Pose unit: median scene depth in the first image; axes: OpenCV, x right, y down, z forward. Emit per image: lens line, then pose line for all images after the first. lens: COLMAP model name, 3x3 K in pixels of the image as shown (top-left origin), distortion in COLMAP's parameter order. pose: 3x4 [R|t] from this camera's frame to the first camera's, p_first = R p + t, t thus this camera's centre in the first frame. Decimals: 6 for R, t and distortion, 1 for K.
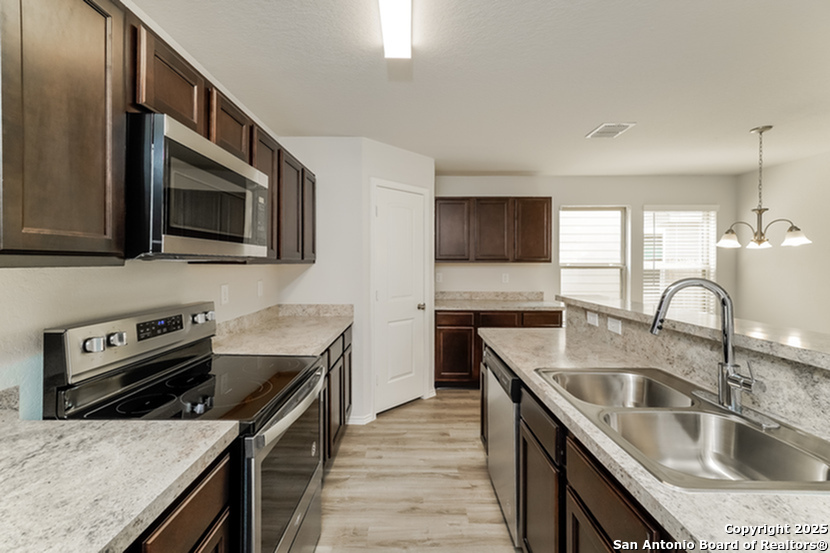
lens RADIAL K [[349.7, 0, 403.7], [0, 349.7, 263.3], [0, 0, 1]] dist [0.014571, -0.000642]
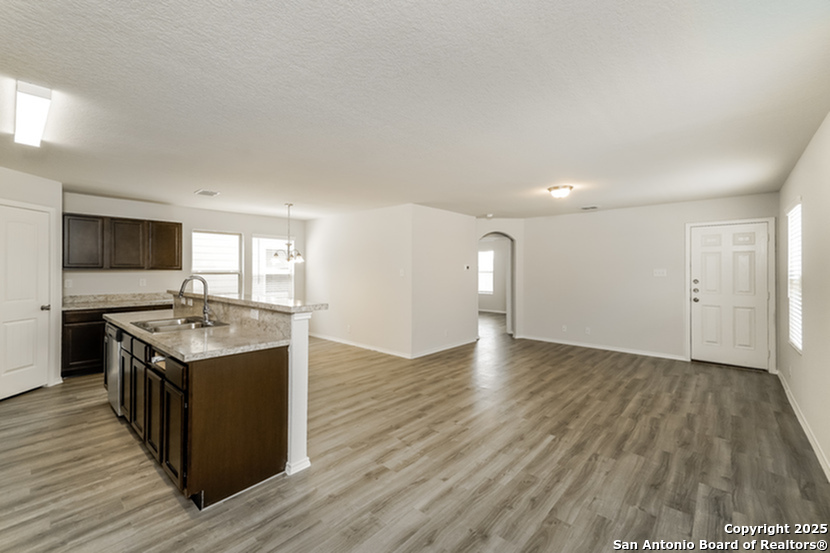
lens RADIAL K [[349.7, 0, 415.9], [0, 349.7, 270.1], [0, 0, 1]] dist [0.014571, -0.000642]
pose [[0.644557, 0.000016, 0.764557, -0.057747], [-0.001319, 0.999999, 0.001091, -0.005167], [-0.764555, -0.001711, 0.644556, -0.698924]]
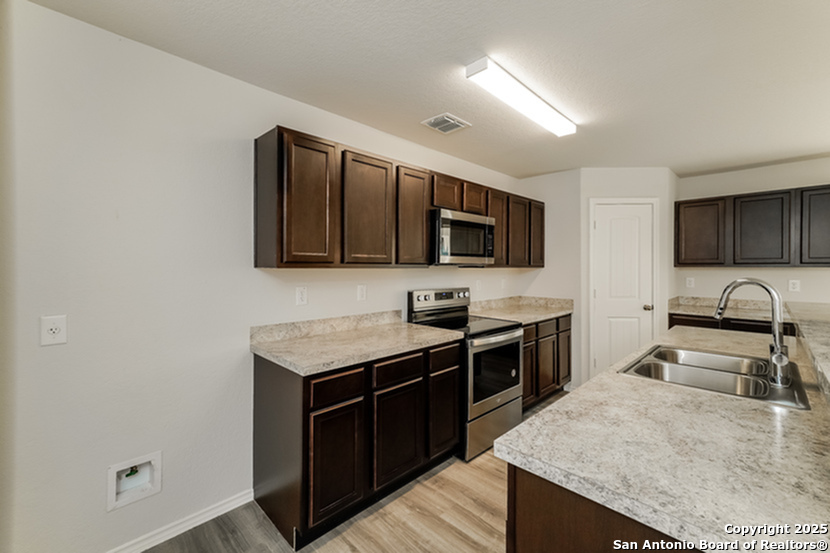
lens RADIAL K [[349.7, 0, 409.0], [0, 349.7, 270.8], [0, 0, 1]] dist [0.014571, -0.000642]
pose [[0.713113, 0.009156, -0.700989, 0.282376], [-0.002761, 0.999944, 0.010252, 0.001002], [0.701043, -0.005375, 0.713098, -0.292841]]
